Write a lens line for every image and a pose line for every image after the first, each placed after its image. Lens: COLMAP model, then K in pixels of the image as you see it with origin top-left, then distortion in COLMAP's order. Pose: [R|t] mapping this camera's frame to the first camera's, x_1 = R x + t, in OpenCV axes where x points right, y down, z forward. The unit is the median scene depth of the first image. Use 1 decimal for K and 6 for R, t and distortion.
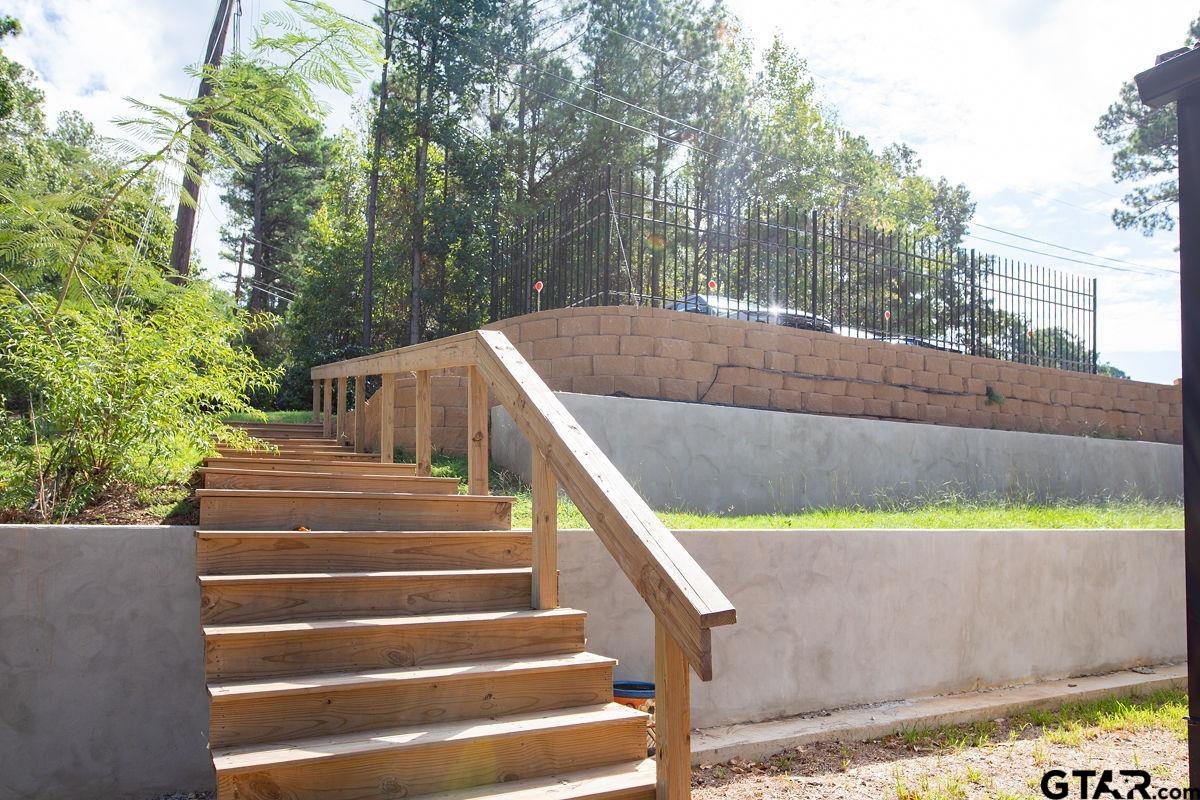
lens RADIAL K [[851.3, 0, 595.4], [0, 851.3, 404.0], [0, 0, 1]] dist [-0.053575, 0.048664]
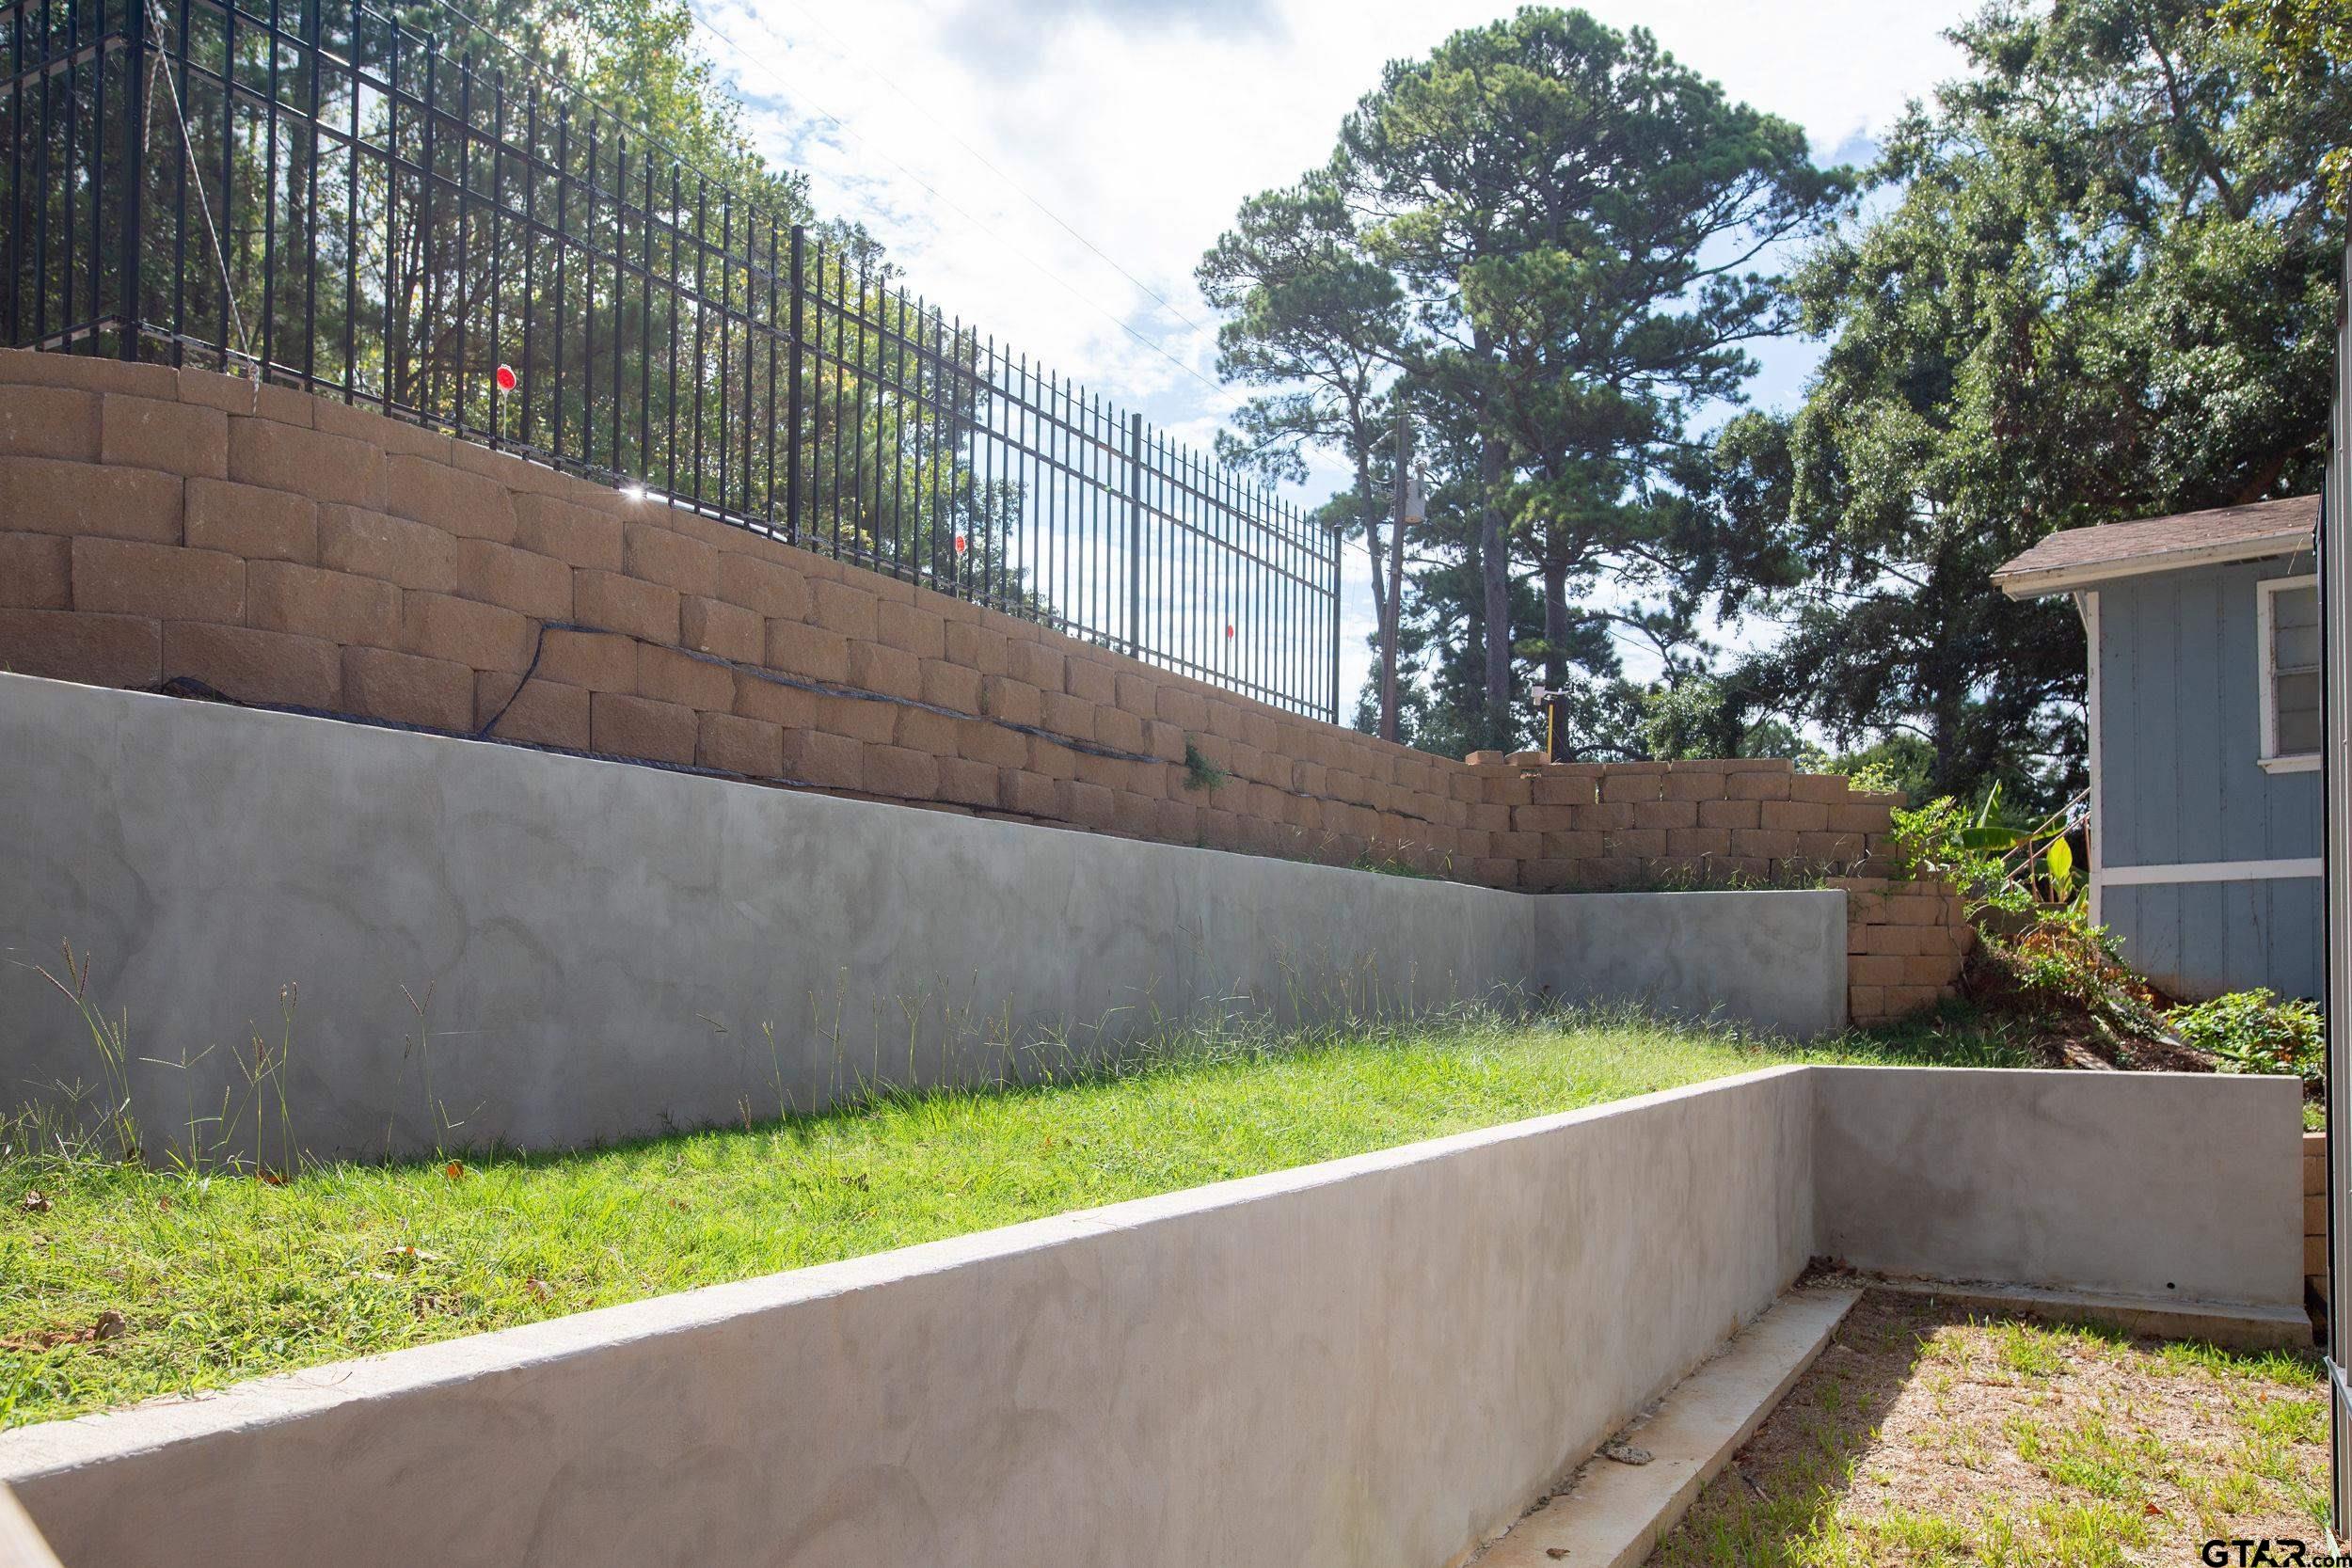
lens RADIAL K [[1727.4, 0, 1172.9], [0, 1727.4, 987.9], [0, 0, 1]] dist [-0.028634, -0.004315]
pose [[0.851384, -0.009732, 0.524452, 0.008805], [-0.059961, 0.991468, 0.115737, 0.000744], [-0.521104, -0.129983, 0.843537, 0.310989]]
